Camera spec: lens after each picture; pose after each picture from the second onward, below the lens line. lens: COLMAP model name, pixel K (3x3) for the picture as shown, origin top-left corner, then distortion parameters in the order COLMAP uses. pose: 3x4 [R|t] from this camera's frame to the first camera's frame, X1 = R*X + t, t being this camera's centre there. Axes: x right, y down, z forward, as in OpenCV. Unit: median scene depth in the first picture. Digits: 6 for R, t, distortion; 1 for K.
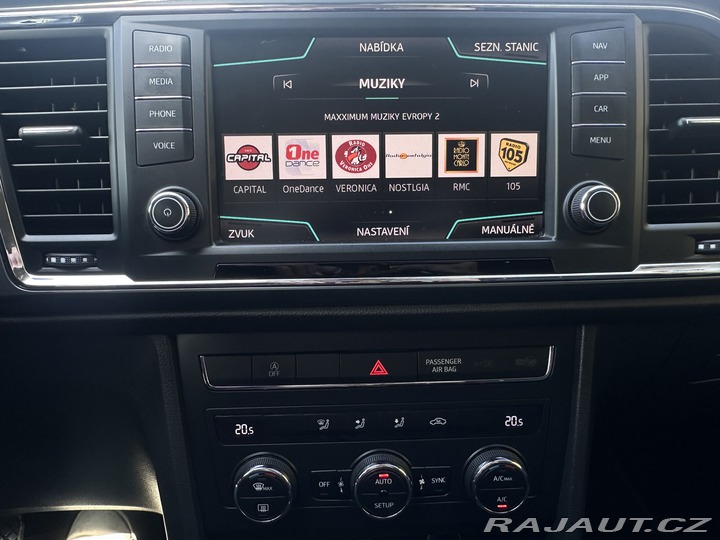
lens RADIAL K [[488.6, 0, 359.8], [0, 488.6, 275.6], [0, 0, 1]] dist [-0.026656, -0.000259]
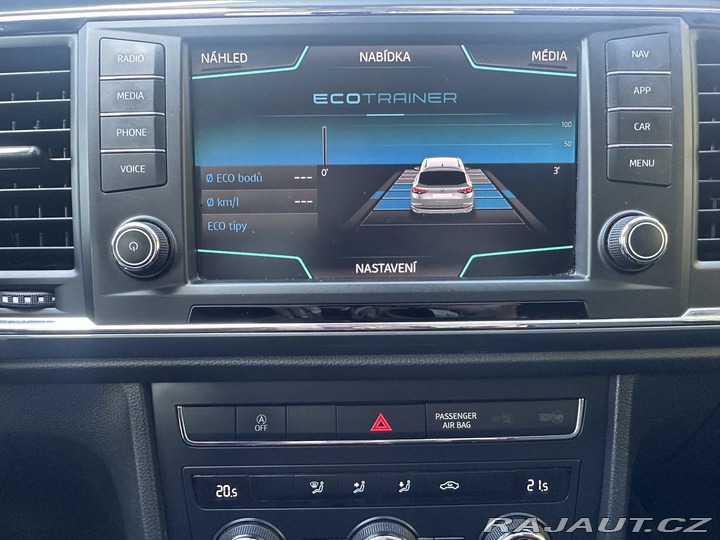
lens RADIAL K [[488.6, 0, 357.6], [0, 488.6, 276.3], [0, 0, 1]] dist [-0.026656, -0.000259]
pose [[0.999722, 0.006162, -0.022770, 0.017598], [-0.006951, 0.999373, -0.034727, -0.046613], [0.022541, 0.034876, 0.999137, 0.142683]]
